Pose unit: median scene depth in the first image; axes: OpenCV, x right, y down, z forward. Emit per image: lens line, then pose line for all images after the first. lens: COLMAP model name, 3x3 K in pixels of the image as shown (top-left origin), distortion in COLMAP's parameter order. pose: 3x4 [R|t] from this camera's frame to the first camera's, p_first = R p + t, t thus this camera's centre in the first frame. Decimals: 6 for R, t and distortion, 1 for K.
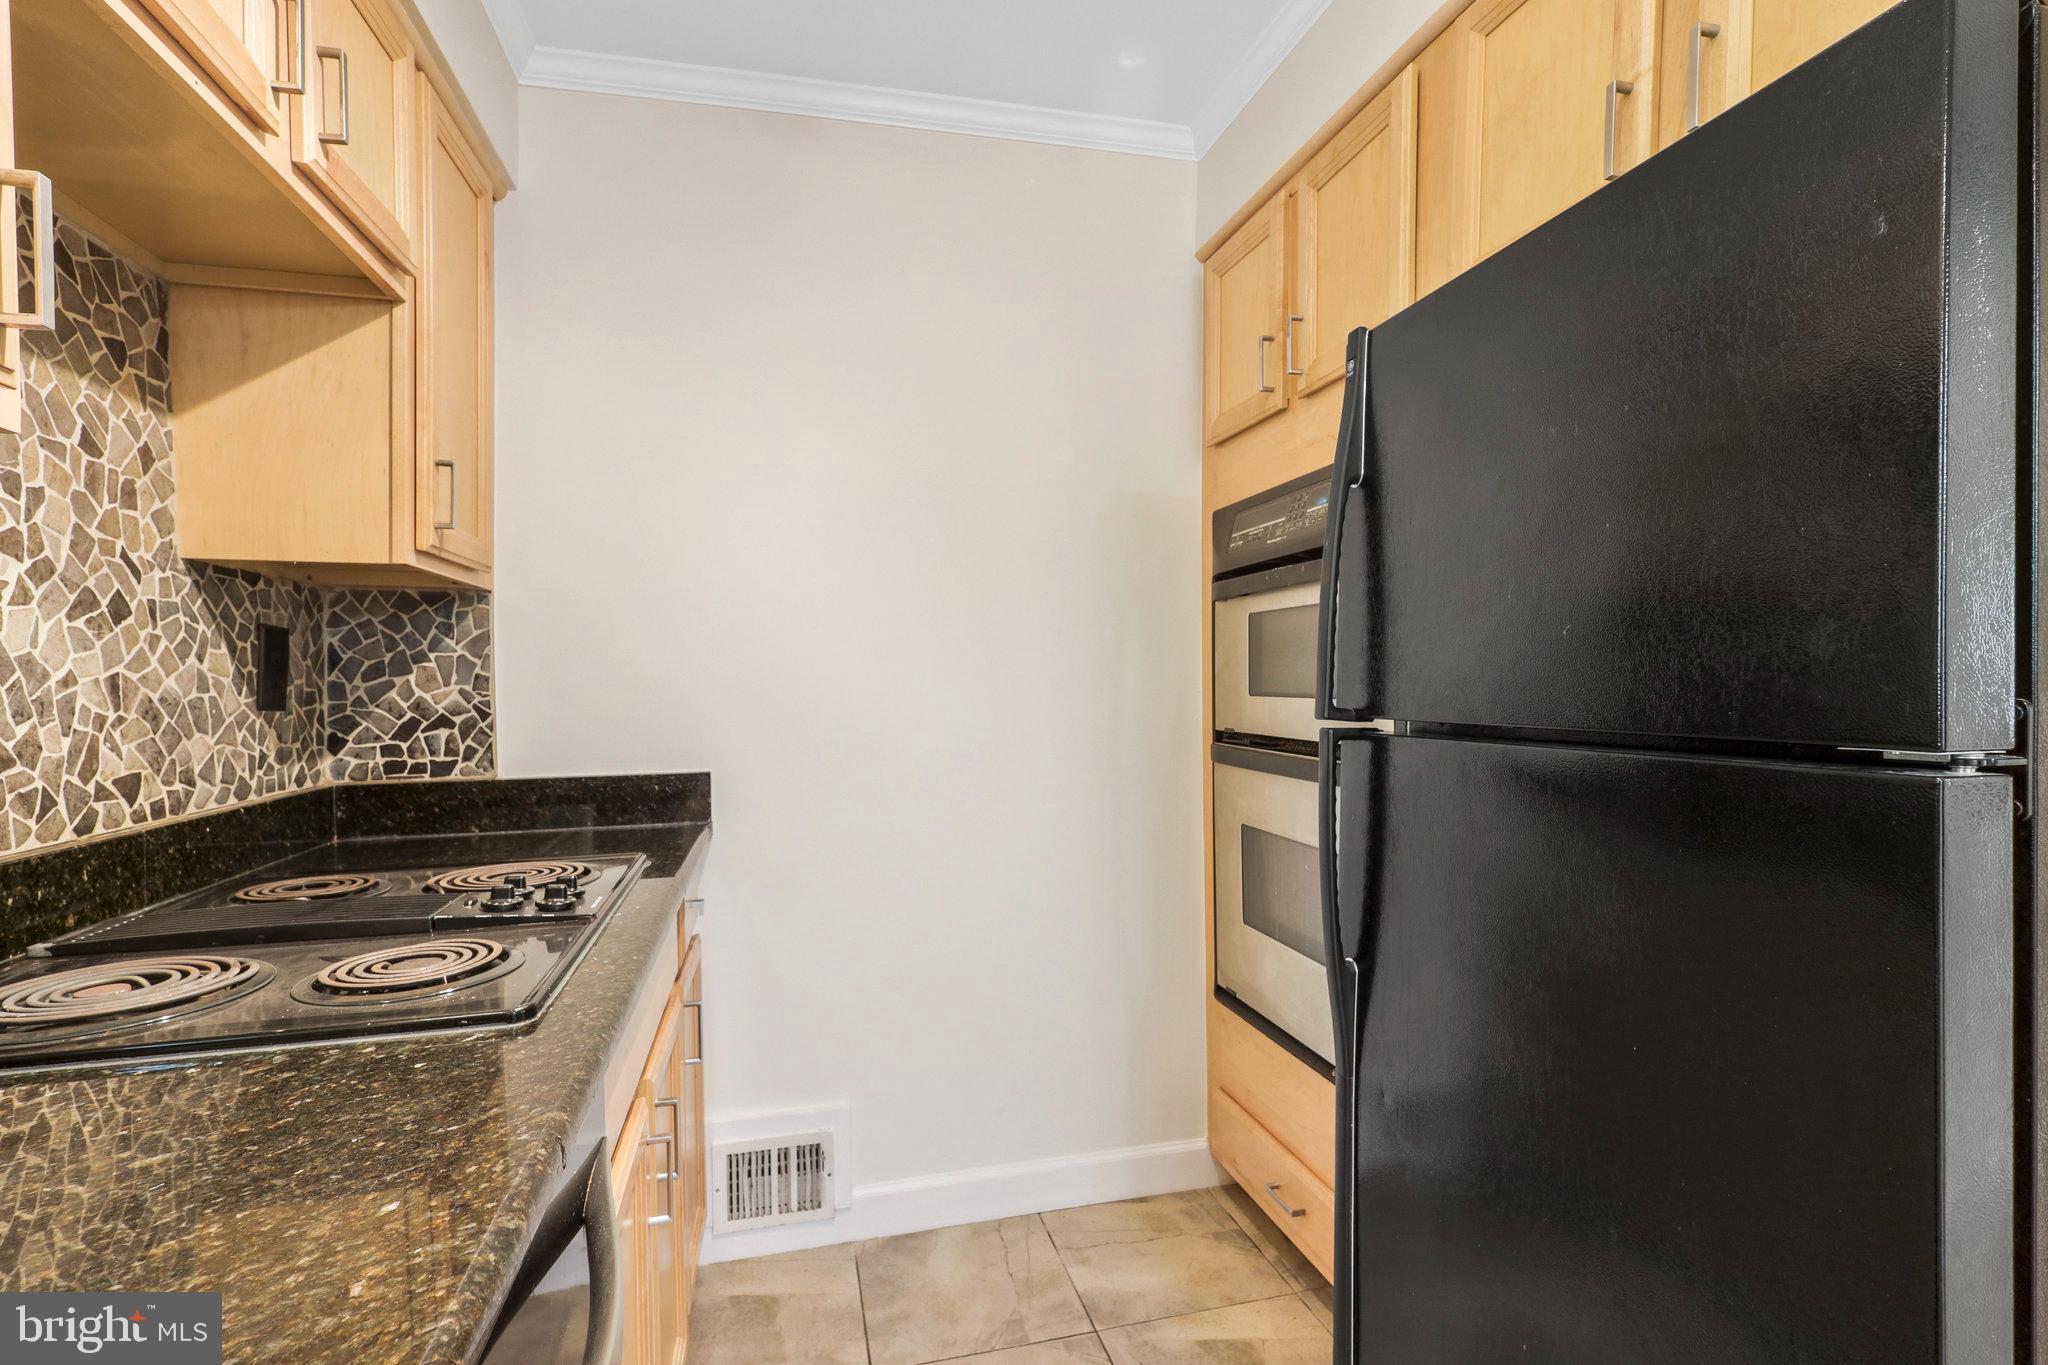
lens RADIAL K [[963.9, 0, 1025.7], [0, 963.9, 688.7], [0, 0, 1]] dist [-0.008148, 0.002232]
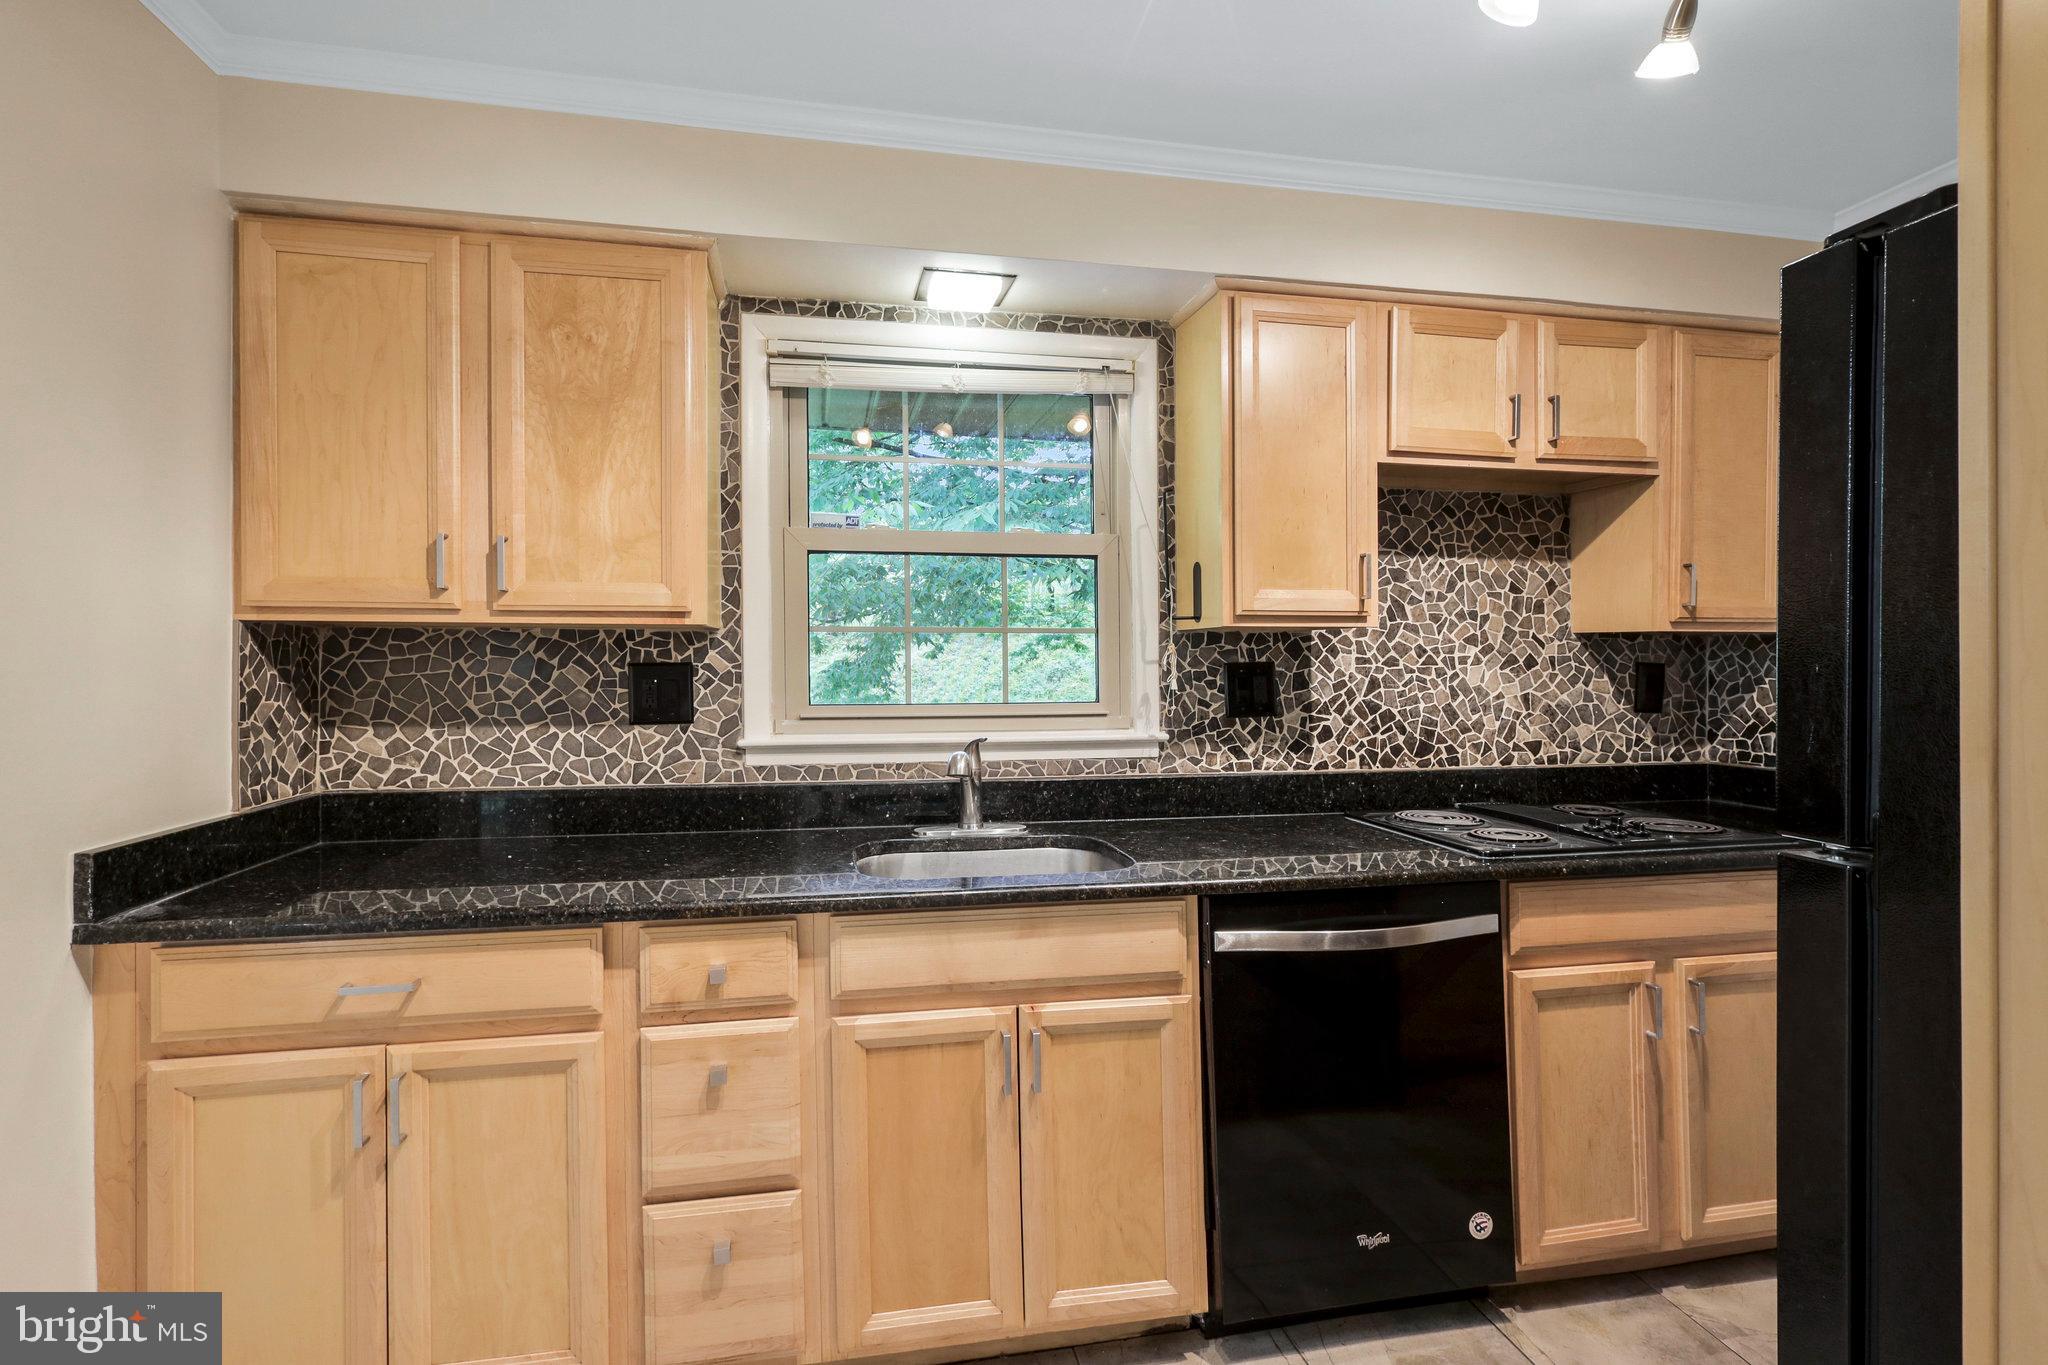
lens RADIAL K [[963.9, 0, 1002.5], [0, 963.9, 667.2], [0, 0, 1]] dist [-0.008148, 0.002232]
pose [[-0.070631, 0.016757, -0.997362, 1.112161], [-0.008948, 0.999808, 0.017432, -0.087271], [0.997462, 0.010156, -0.070468, -0.015922]]
